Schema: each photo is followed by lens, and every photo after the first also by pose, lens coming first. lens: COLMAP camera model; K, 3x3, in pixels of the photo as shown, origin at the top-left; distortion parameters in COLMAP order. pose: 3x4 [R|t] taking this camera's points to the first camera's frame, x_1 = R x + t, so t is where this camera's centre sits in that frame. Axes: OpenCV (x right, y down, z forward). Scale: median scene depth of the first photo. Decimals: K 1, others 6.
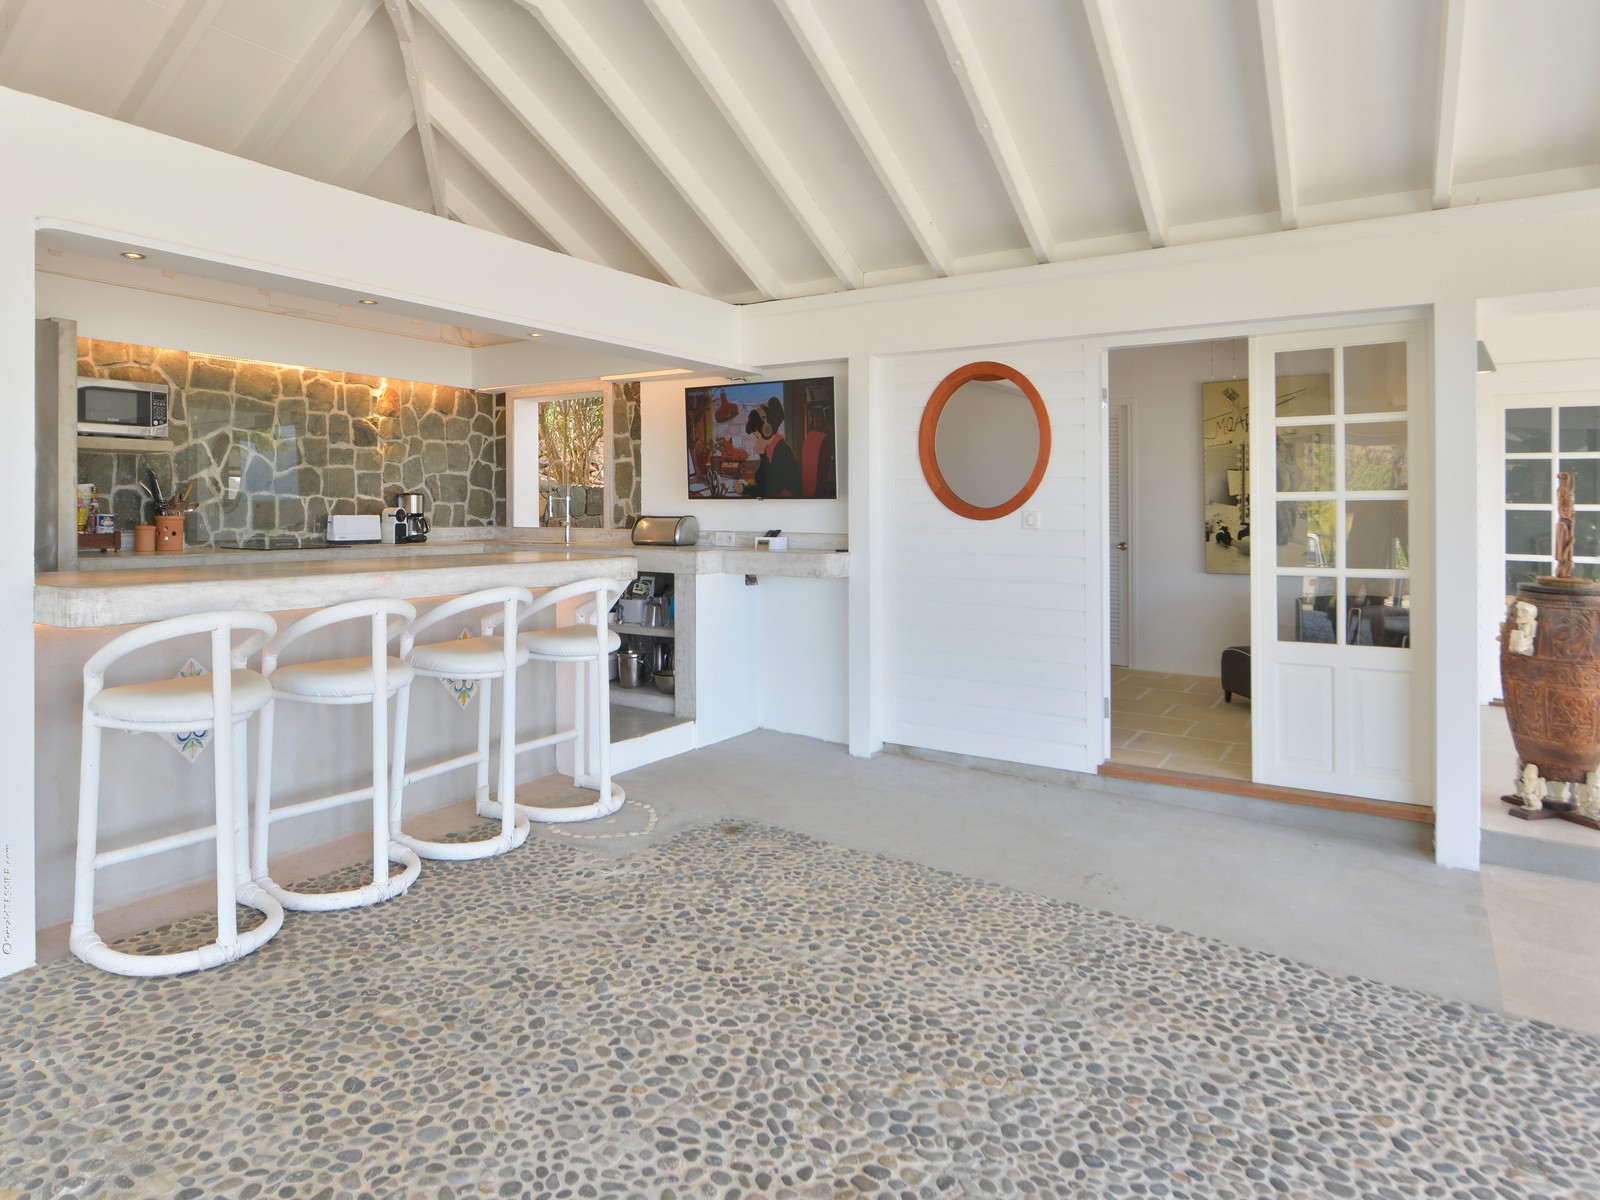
lens RADIAL K [[953.6, 0, 800.0], [0, 953.6, 600.0], [0, 0, 1]] dist [-0.000649, -0.000111]
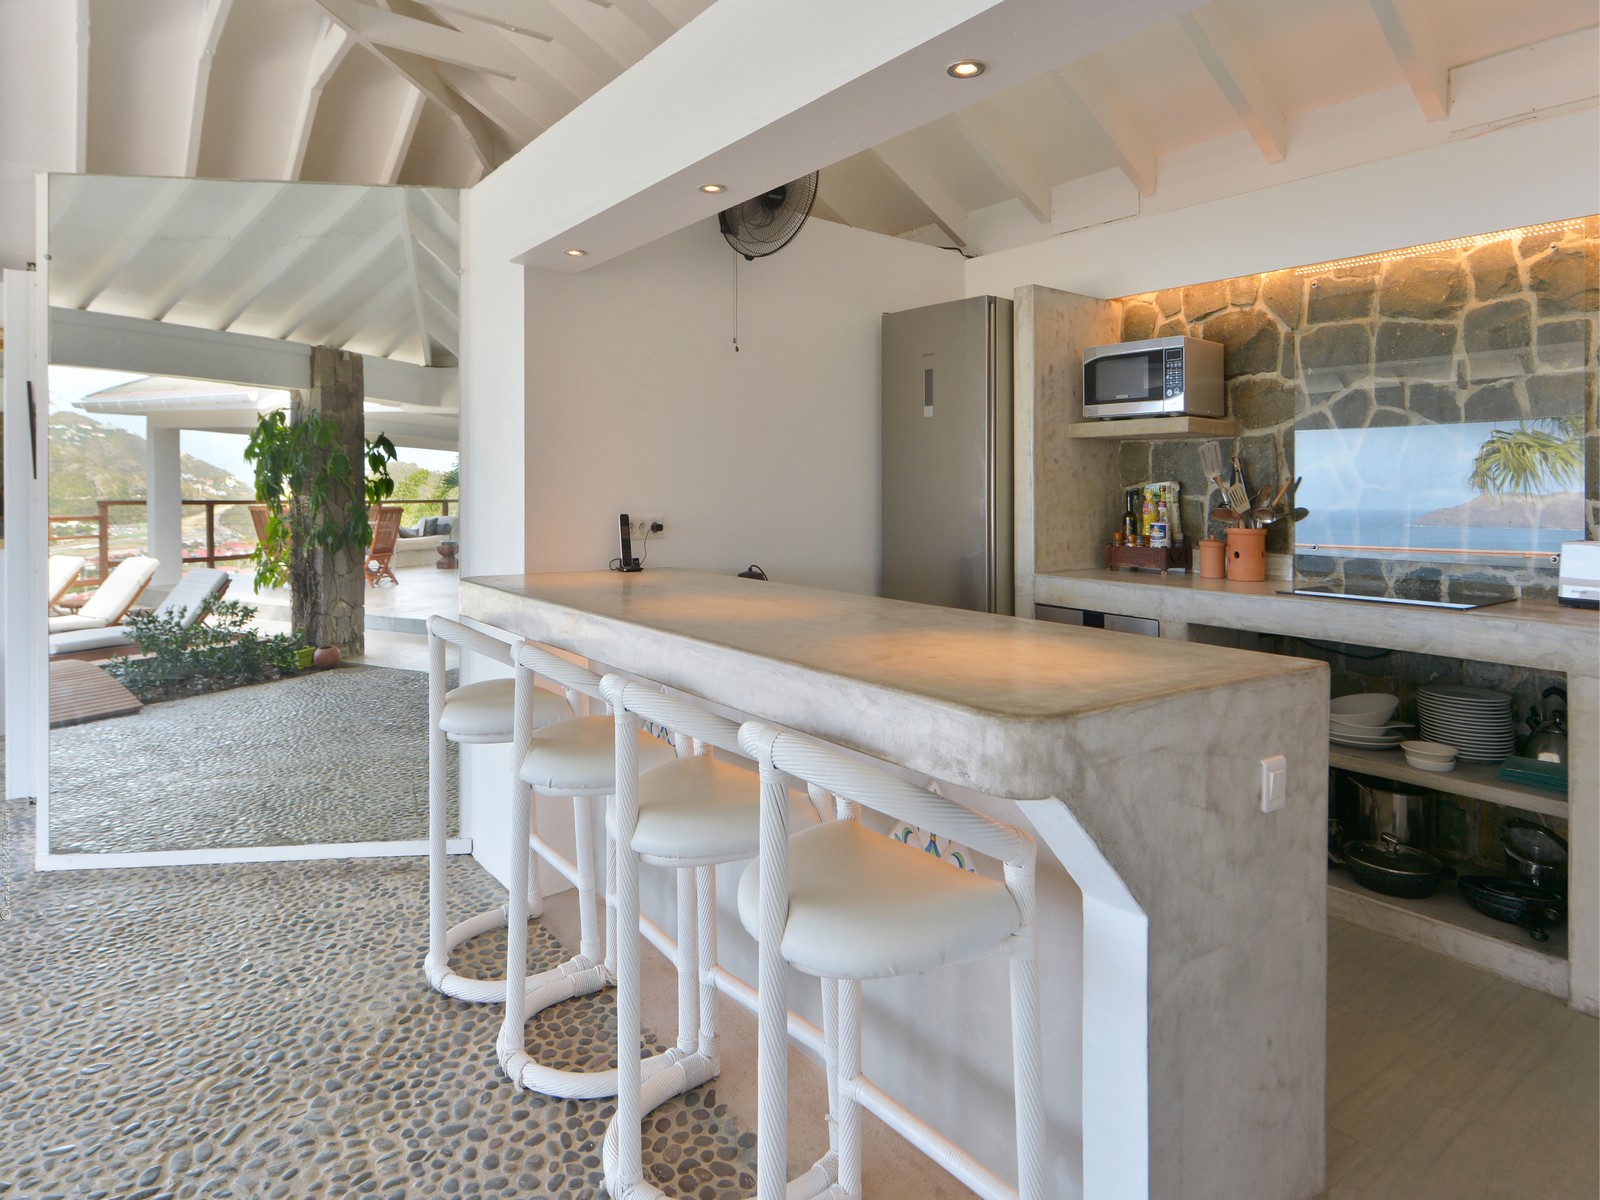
lens RADIAL K [[970.7, 0, 800.0], [0, 970.7, 600.0], [0, 0, 1]] dist [-0.001549, 0.000186]
pose [[-0.317959, 0.096544, -0.943176, 0.087790], [-0.097832, 0.986151, 0.133923, -0.091615], [0.943043, 0.134855, -0.304111, 0.861533]]
